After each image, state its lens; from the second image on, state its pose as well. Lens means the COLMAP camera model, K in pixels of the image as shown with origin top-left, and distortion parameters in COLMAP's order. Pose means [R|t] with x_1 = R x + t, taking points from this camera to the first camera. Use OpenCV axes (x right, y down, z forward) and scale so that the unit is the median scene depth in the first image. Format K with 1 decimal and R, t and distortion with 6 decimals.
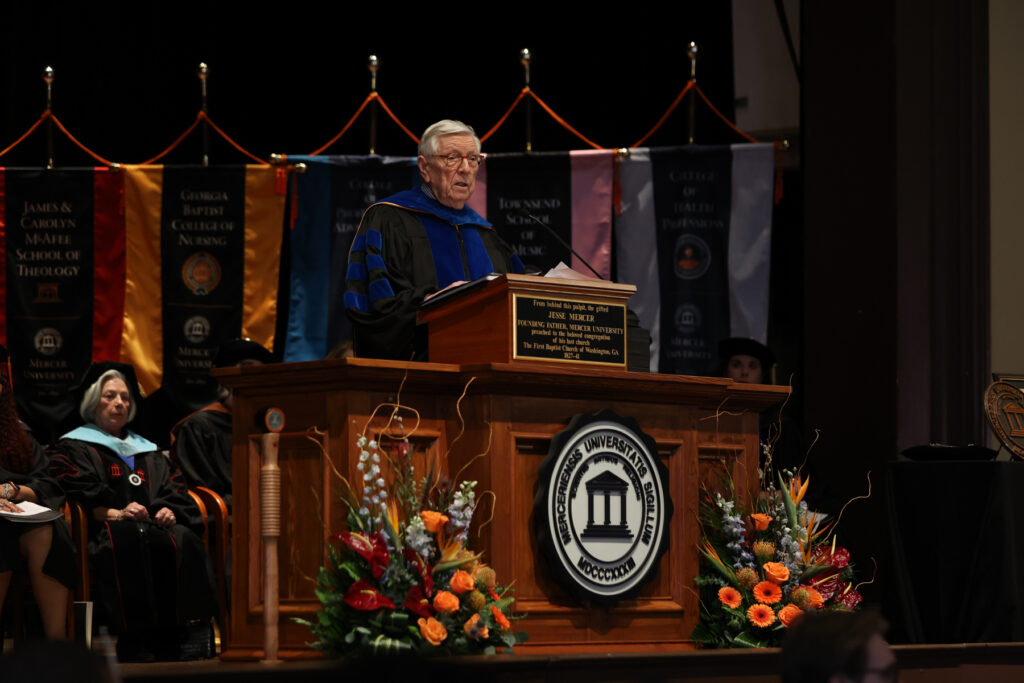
lens RADIAL K [[3380.6, 0, 512.0], [0, 3380.6, 341.5], [0, 0, 1]] dist [0.125168, 0.815120]
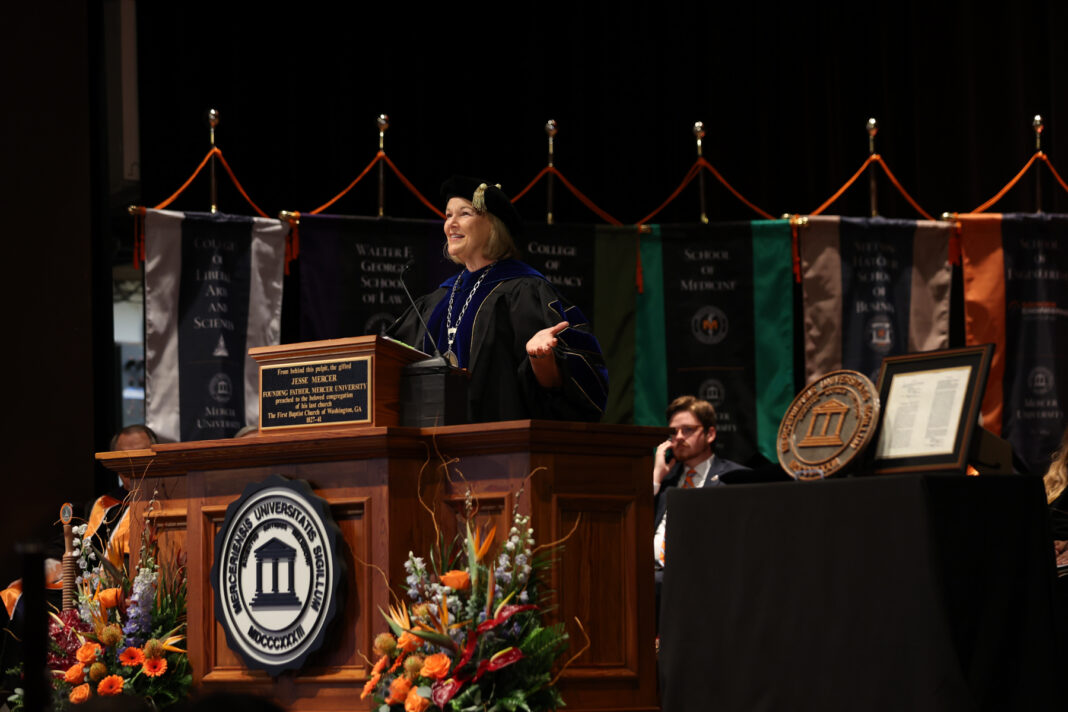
lens RADIAL K [[3525.8, 0, 534.0], [0, 3525.8, 356.0], [0, 0, 1]] dist [0.125168, 0.815120]
pose [[-0.025962, -0.079024, -0.996535, 1.037087], [0.085179, 0.993070, -0.080968, 0.074207], [0.996027, -0.086986, -0.019051, 1.083627]]
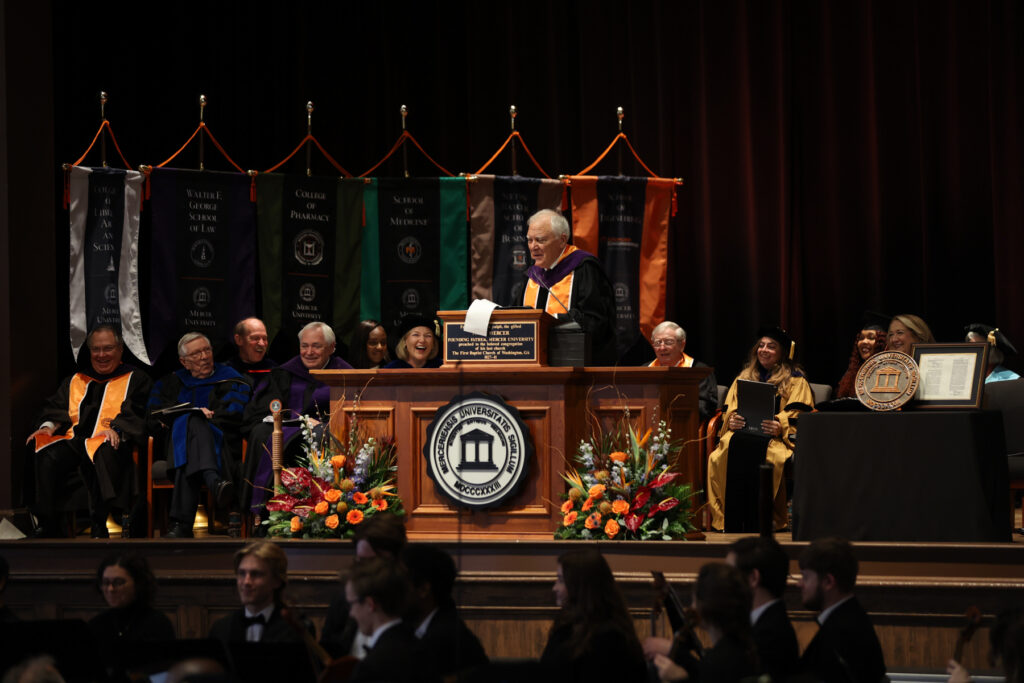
lens RADIAL K [[3817.9, 0, 512.0], [0, 3817.9, 341.5], [0, 0, 1]] dist [0.048356, -0.187124]
pose [[0.323159, -0.015606, -0.946216, 1.761574], [0.073635, 0.997247, 0.008700, -0.018540], [0.943476, -0.072486, 0.323418, 0.414325]]
